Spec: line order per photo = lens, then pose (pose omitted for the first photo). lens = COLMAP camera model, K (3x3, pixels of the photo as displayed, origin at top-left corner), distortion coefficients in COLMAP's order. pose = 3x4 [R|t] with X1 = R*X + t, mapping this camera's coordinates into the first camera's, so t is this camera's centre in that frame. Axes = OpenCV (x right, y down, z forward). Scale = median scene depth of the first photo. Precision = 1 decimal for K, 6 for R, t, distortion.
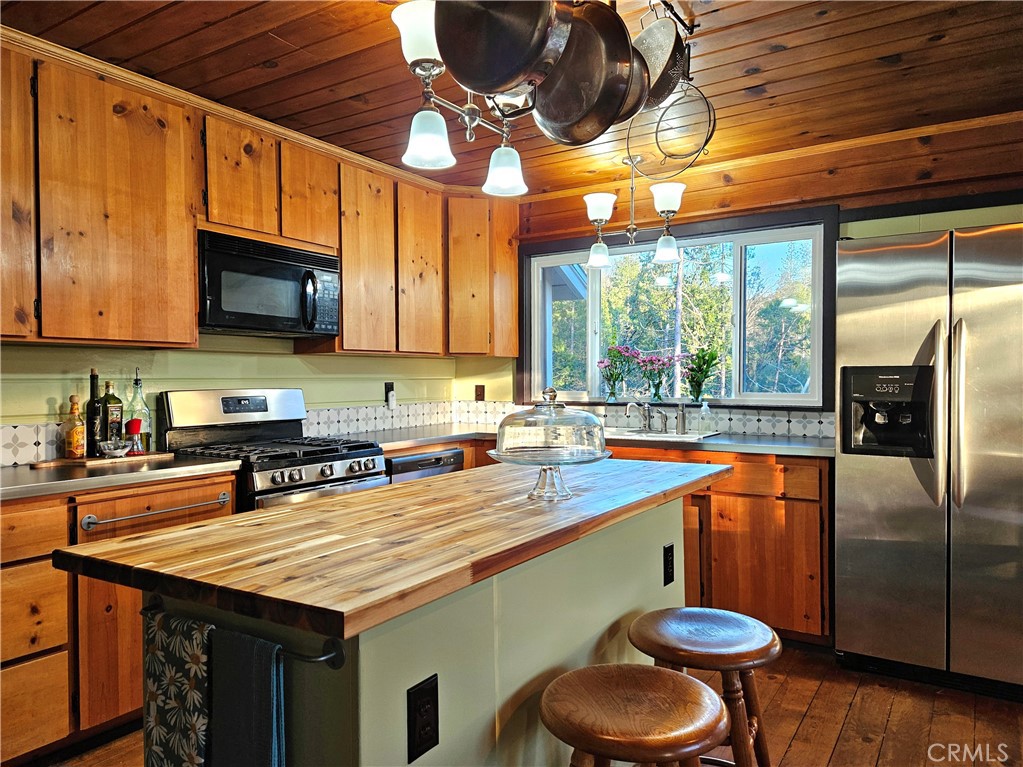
lens RADIAL K [[698.3, 0, 512.4], [0, 698.3, 384.2], [0, 0, 1]] dist [-0.005233, -0.004075]
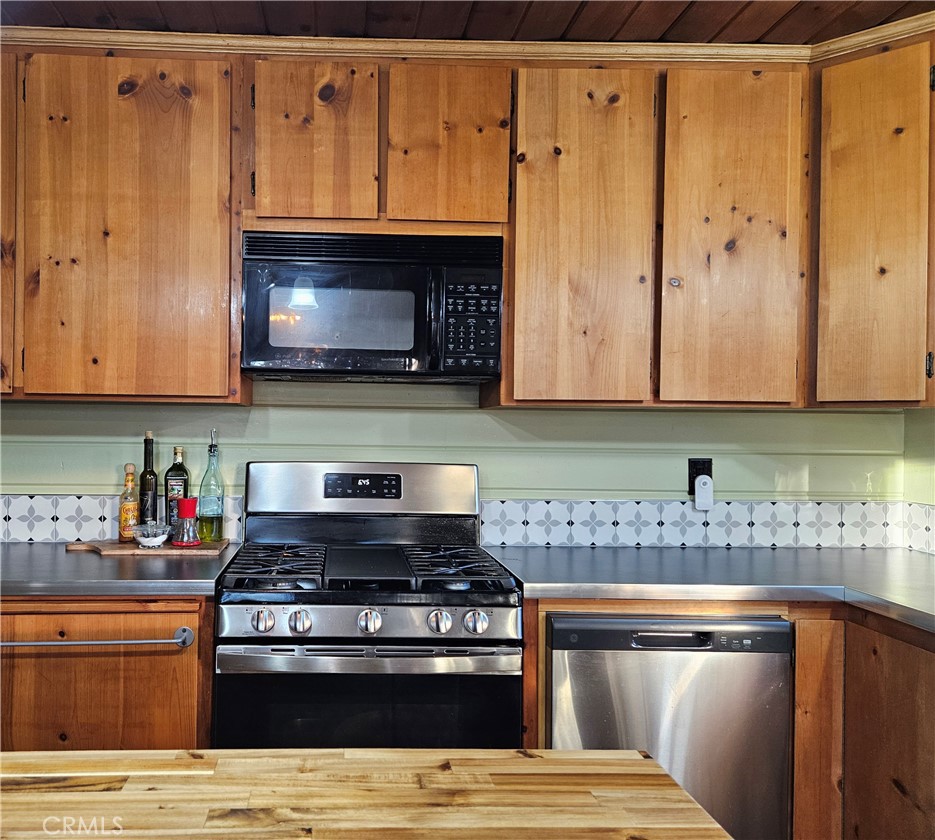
lens RADIAL K [[724.5, 0, 465.5], [0, 724.5, 416.5], [0, 0, 1]] dist [0.036164, -0.019344]
pose [[0.558220, 0.007544, -0.829659, 0.249918], [-0.022777, 0.999721, -0.006235, -0.036255], [0.829380, 0.022378, 0.558236, 0.724468]]
